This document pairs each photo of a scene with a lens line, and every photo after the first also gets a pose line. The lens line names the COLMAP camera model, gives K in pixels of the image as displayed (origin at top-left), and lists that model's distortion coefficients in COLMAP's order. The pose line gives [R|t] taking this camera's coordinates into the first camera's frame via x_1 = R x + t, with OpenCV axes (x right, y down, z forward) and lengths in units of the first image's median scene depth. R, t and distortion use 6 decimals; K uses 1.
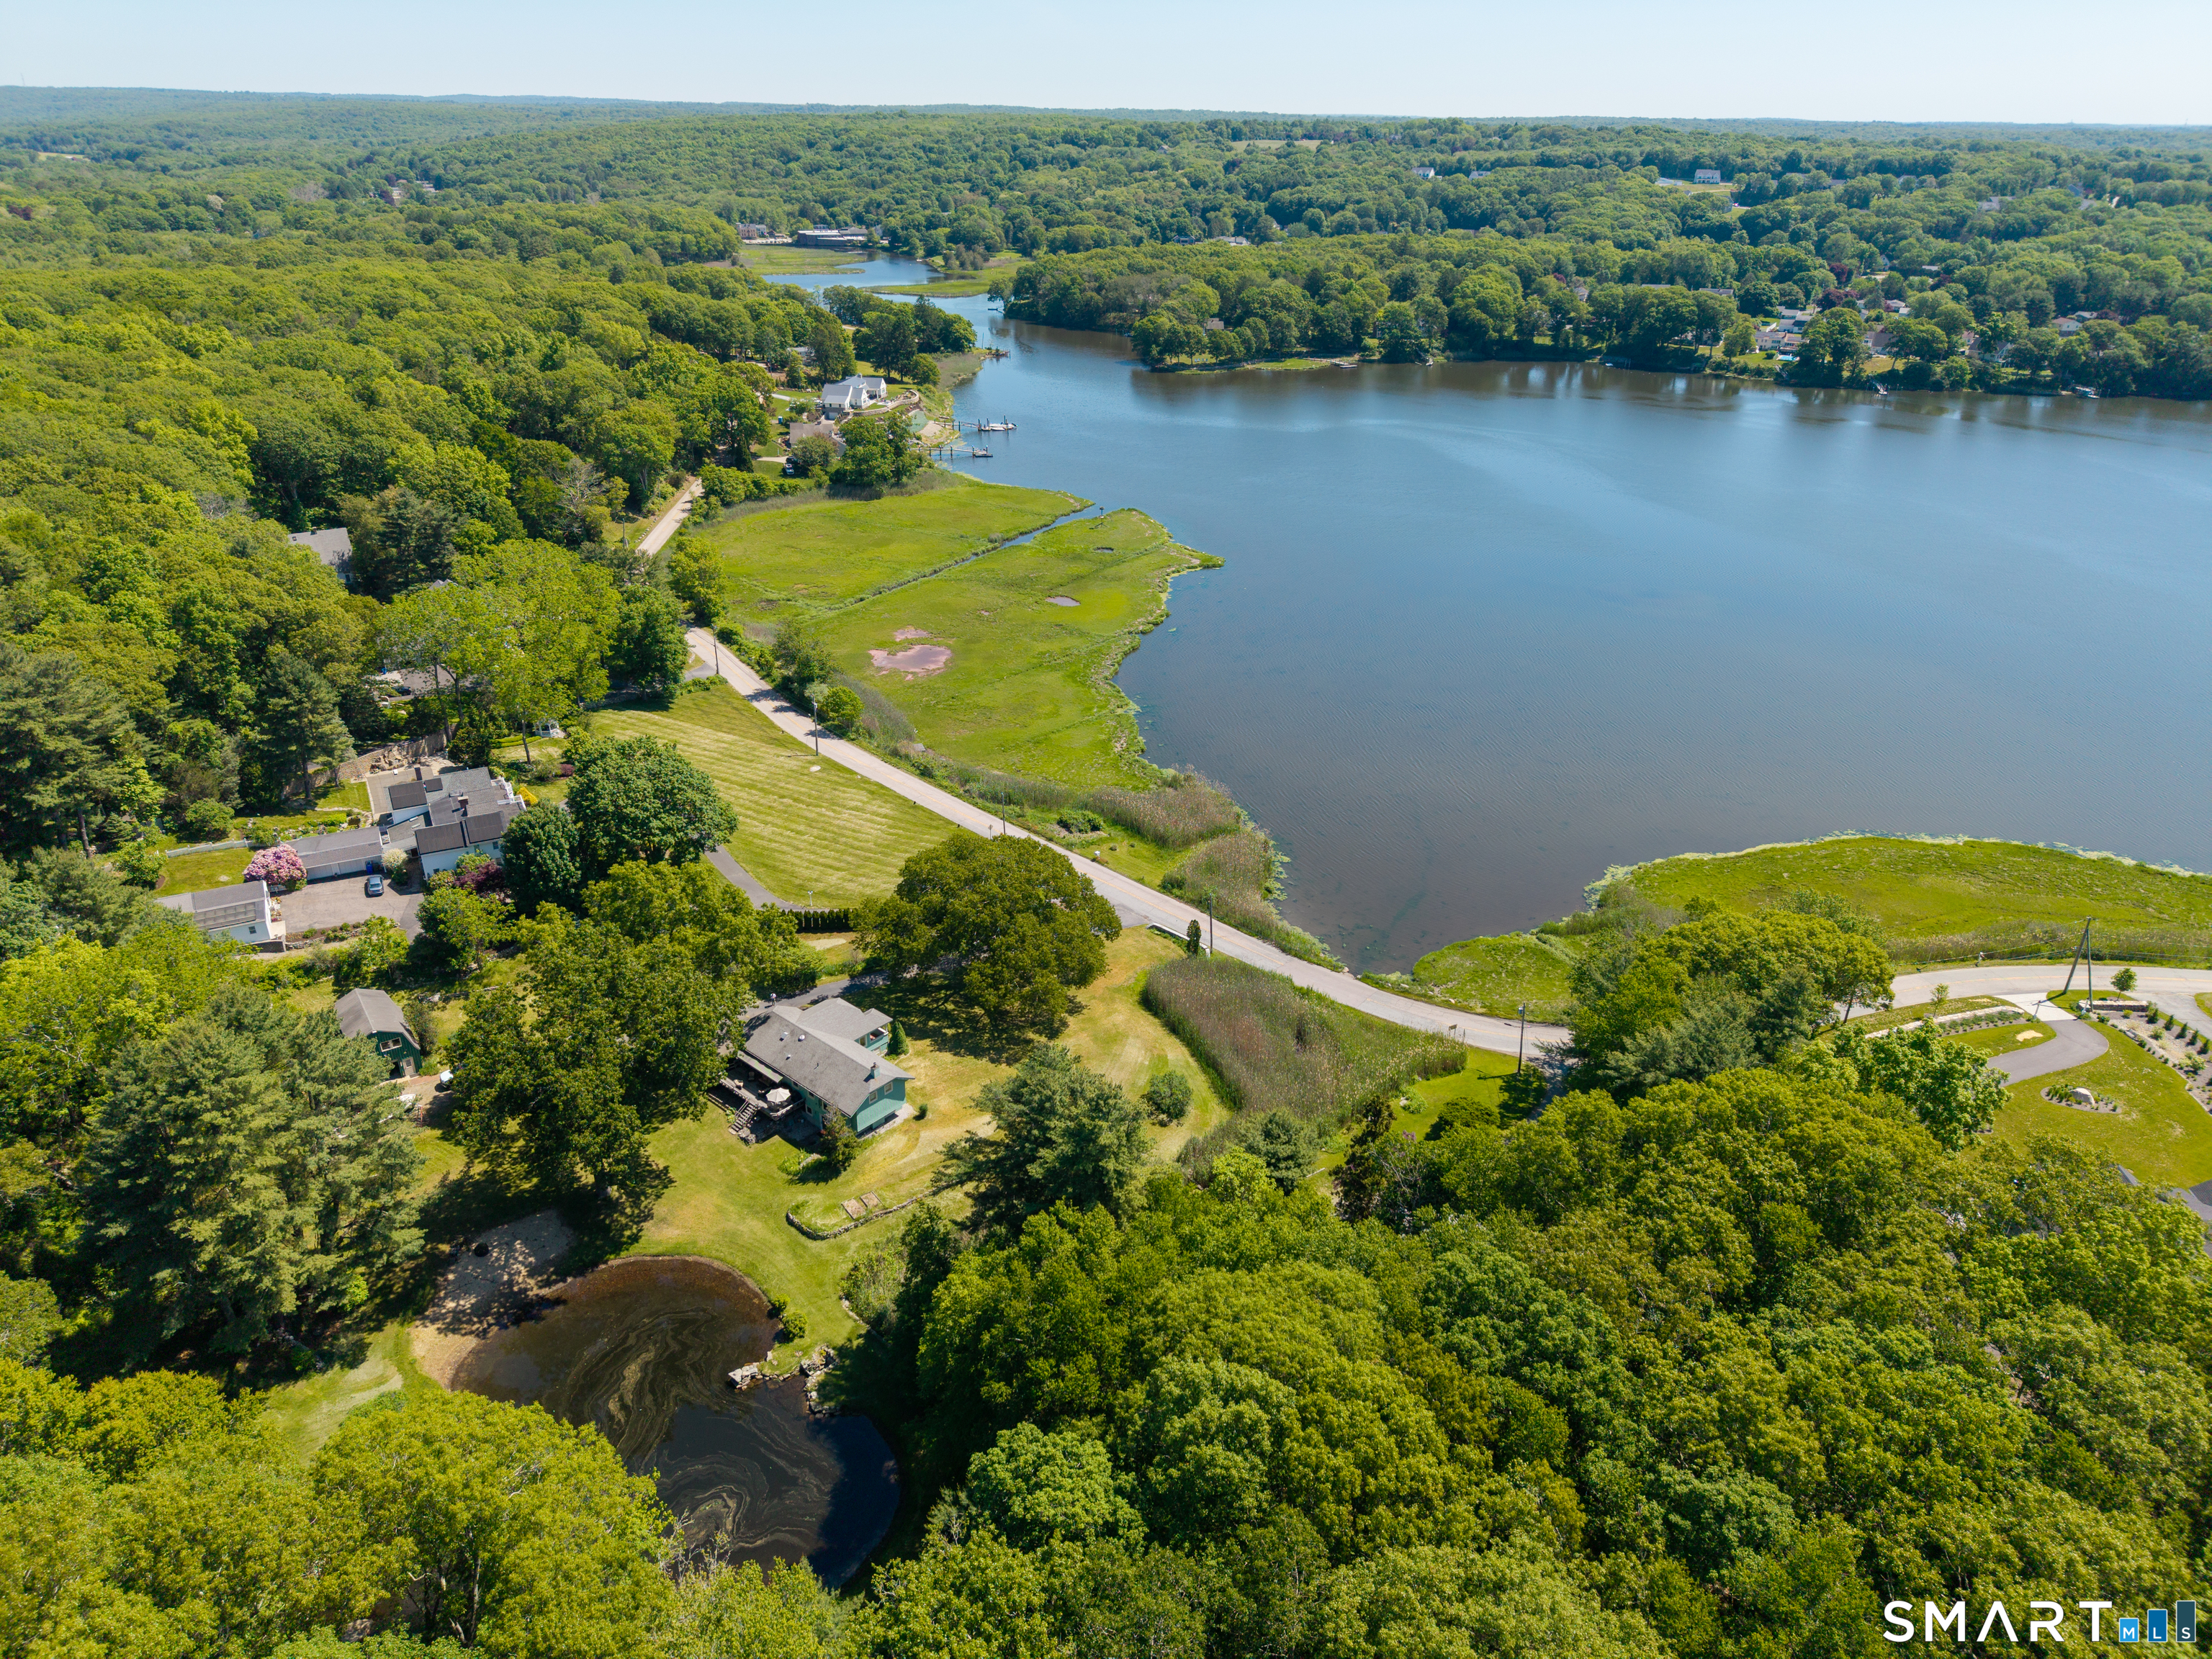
lens RADIAL K [[1471.8, 0, 1109.0], [0, 1471.8, 832.8], [0, 0, 1]] dist [0.024760, -0.018317]
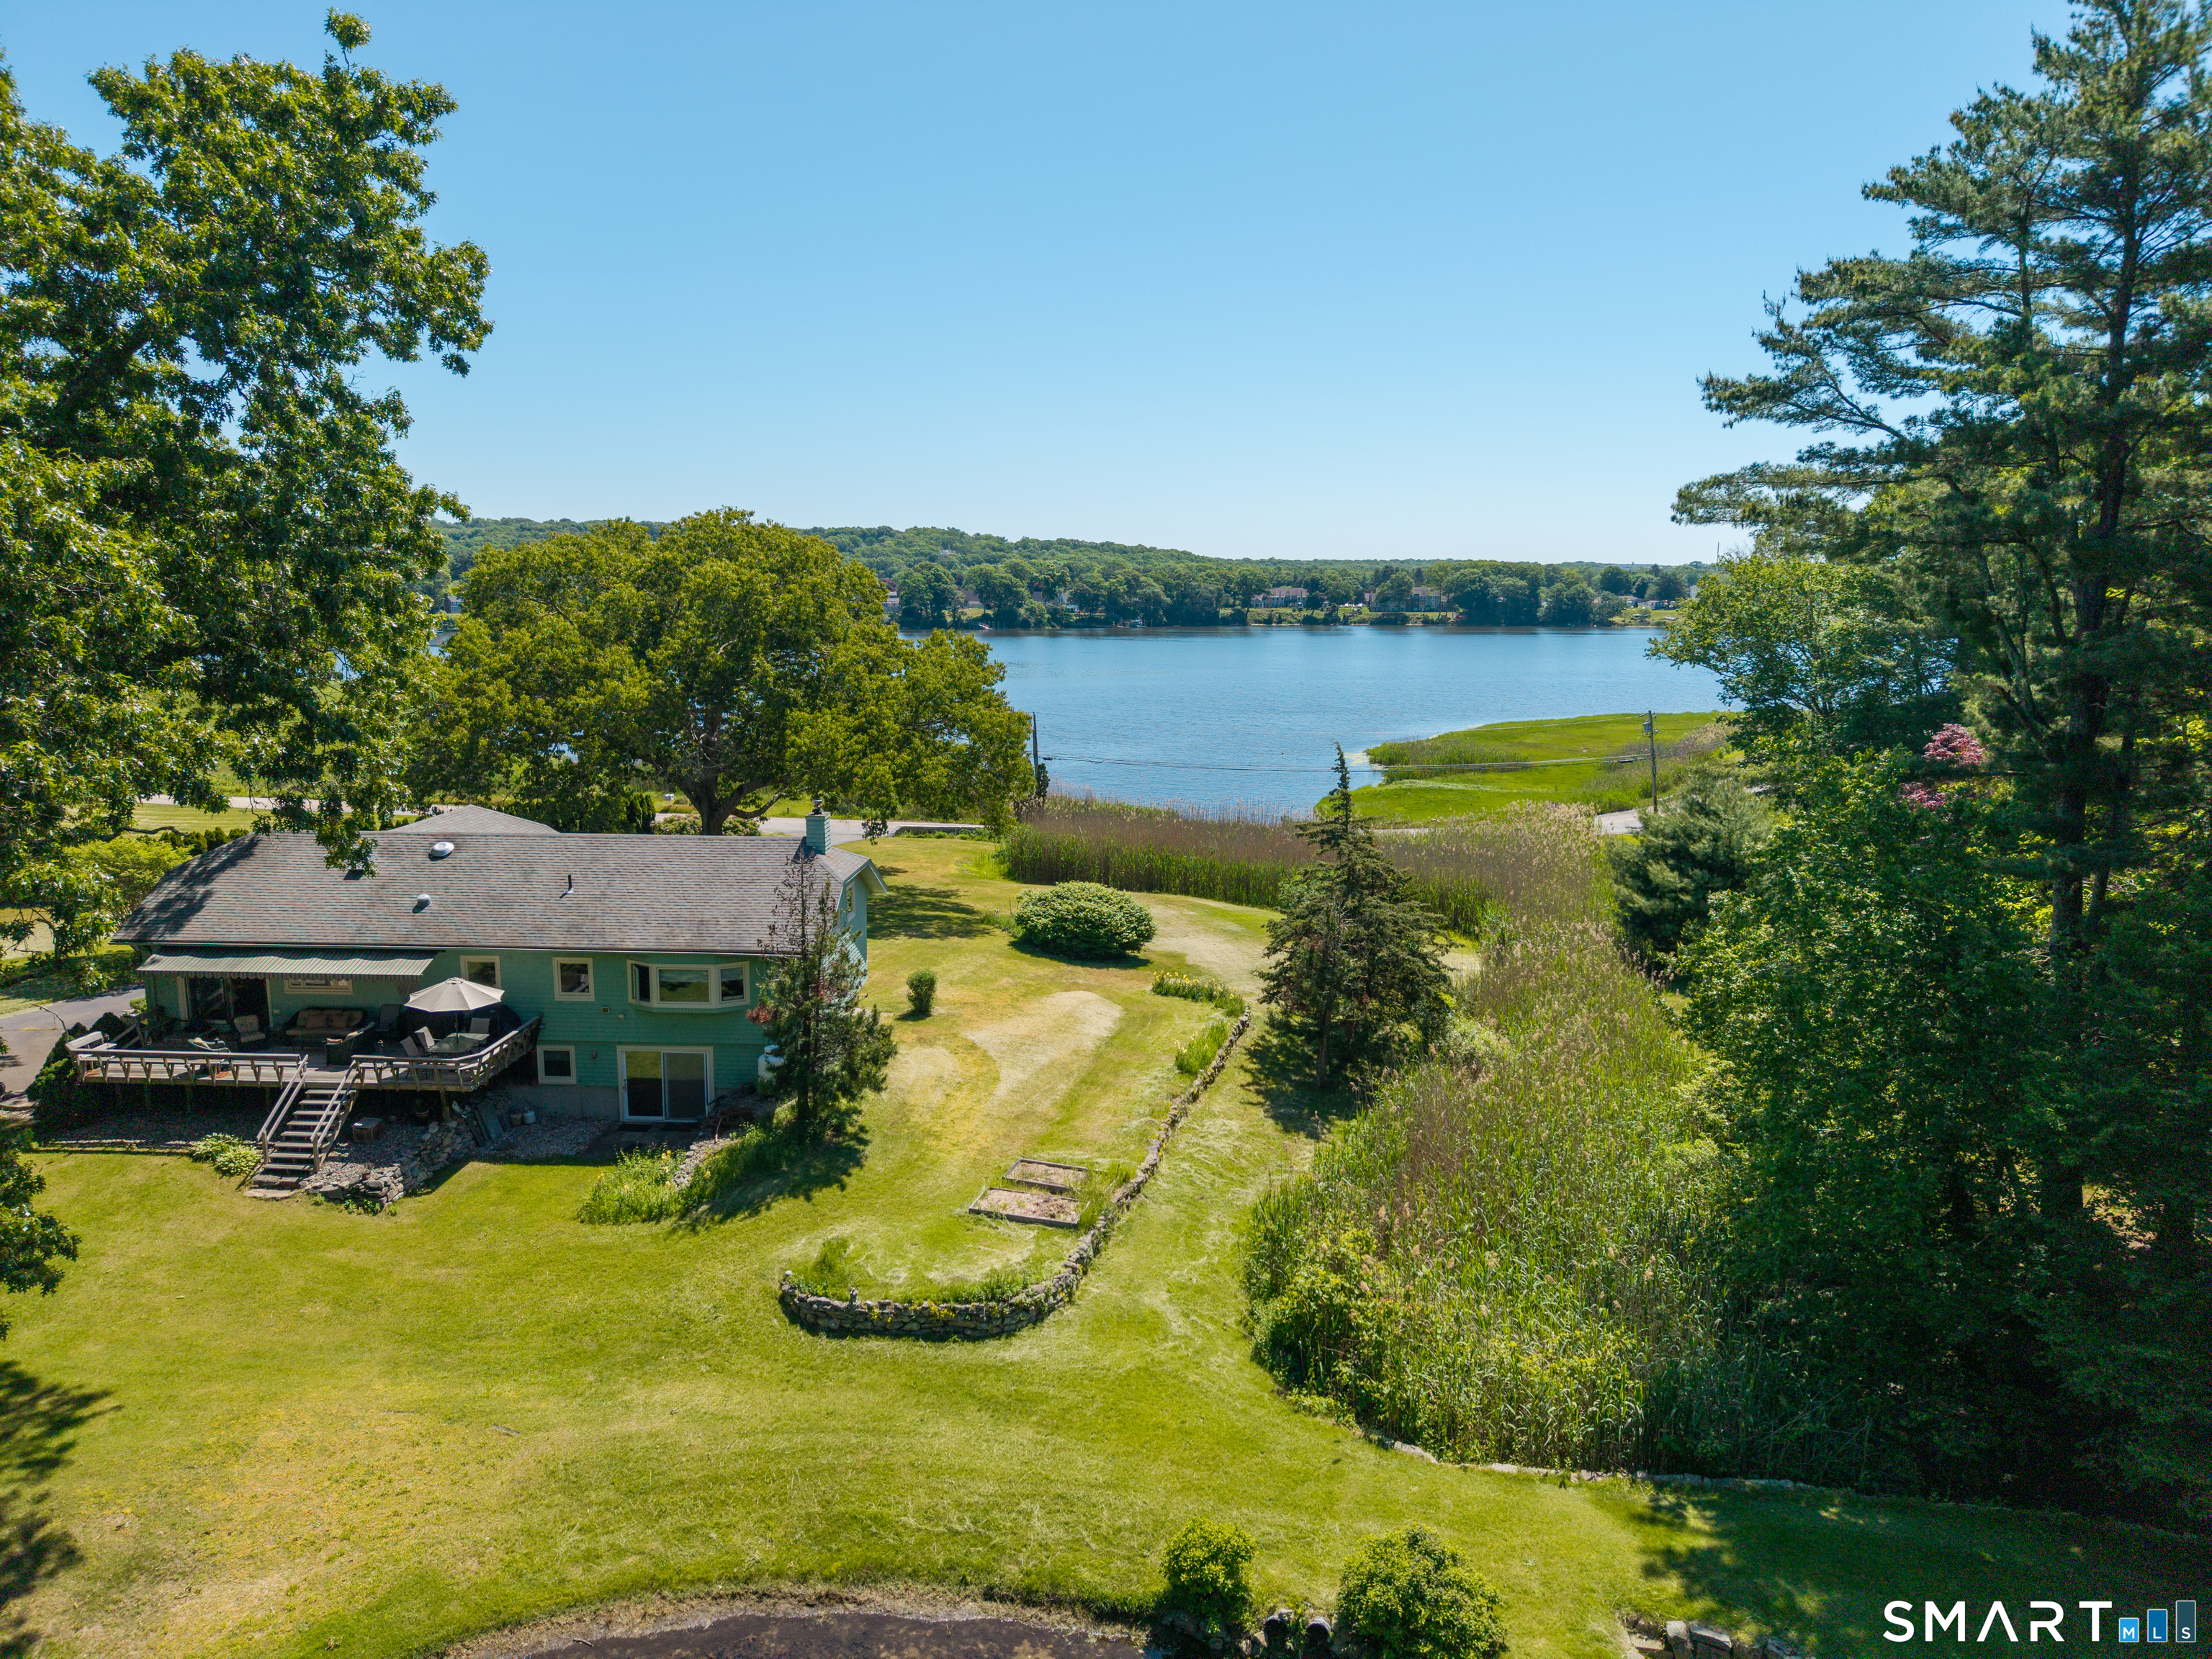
lens RADIAL K [[1471.8, 0, 1108.1], [0, 1471.8, 827.7], [0, 0, 1]] dist [0.024760, -0.018317]
pose [[0.782110, -0.110835, 0.613204, -0.072659], [0.279891, 0.941687, -0.186779, 0.057712], [-0.556745, 0.317712, 0.767525, 0.184617]]
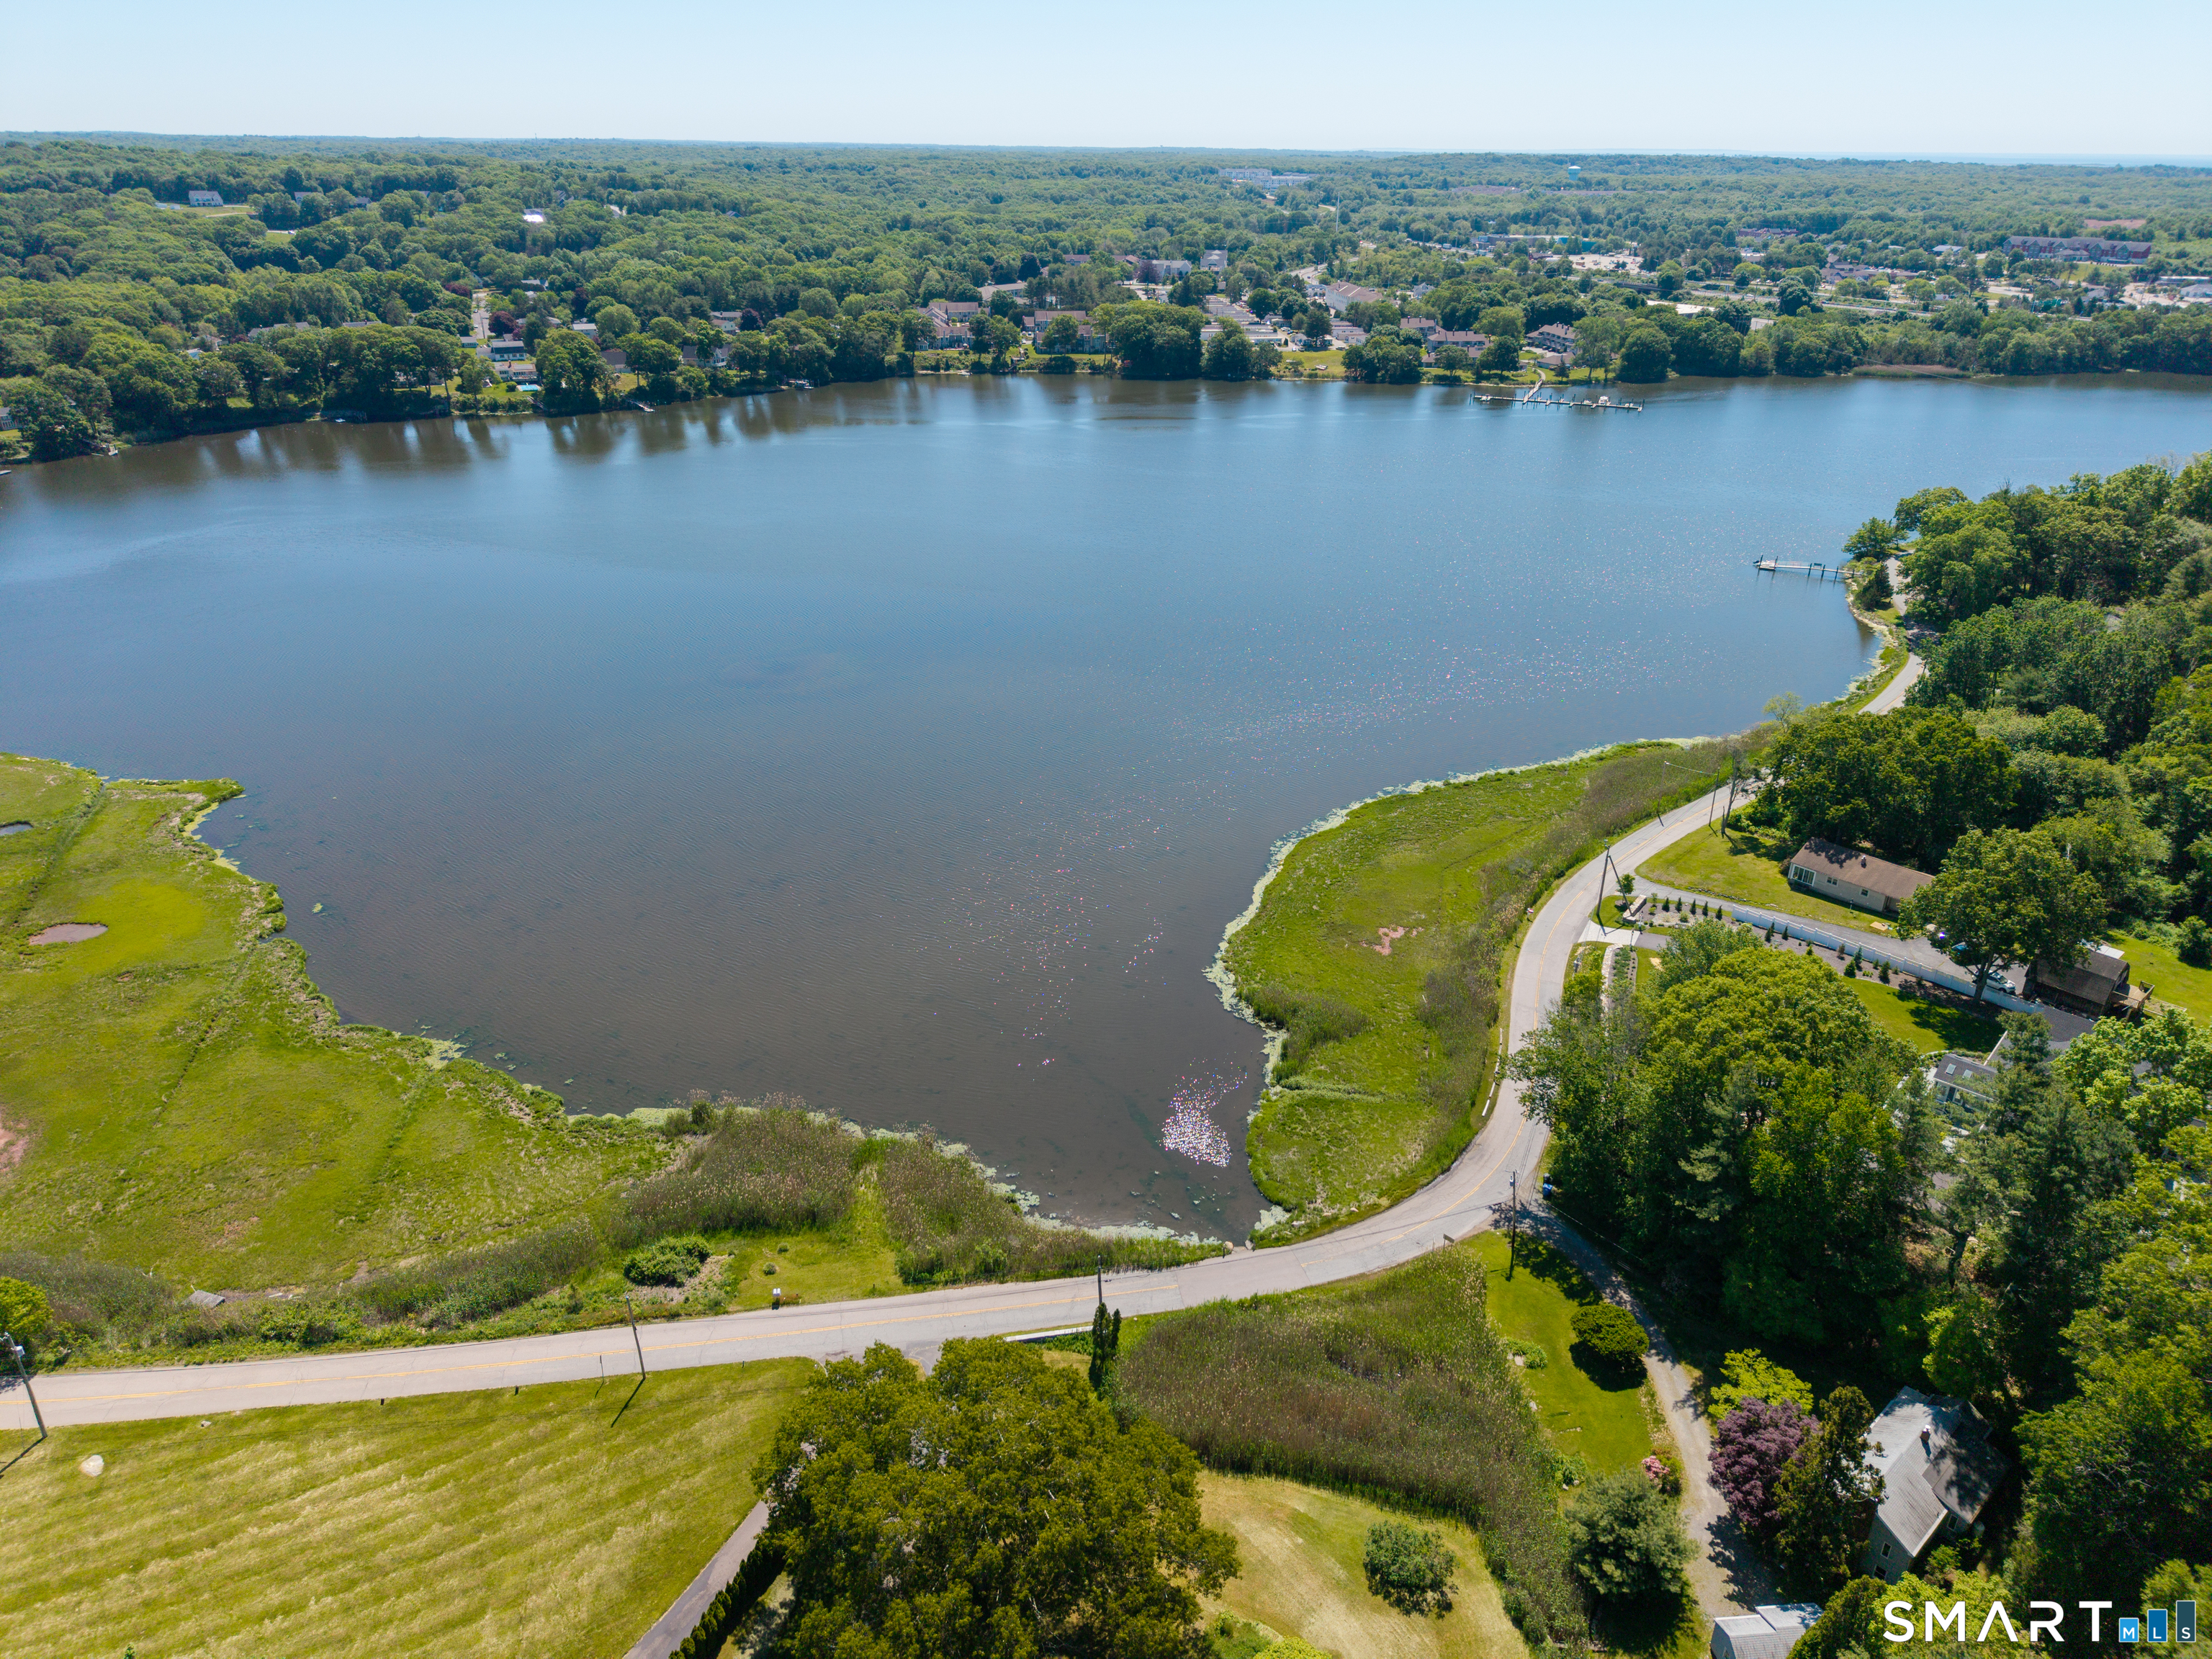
lens RADIAL K [[1471.8, 0, 1105.7], [0, 1471.8, 839.5], [0, 0, 1]] dist [0.024760, -0.018317]
pose [[0.596563, -0.350078, 0.722189, -0.111352], [0.352976, 0.922595, 0.155649, -0.076032], [-0.720778, 0.162061, 0.673955, 0.153830]]
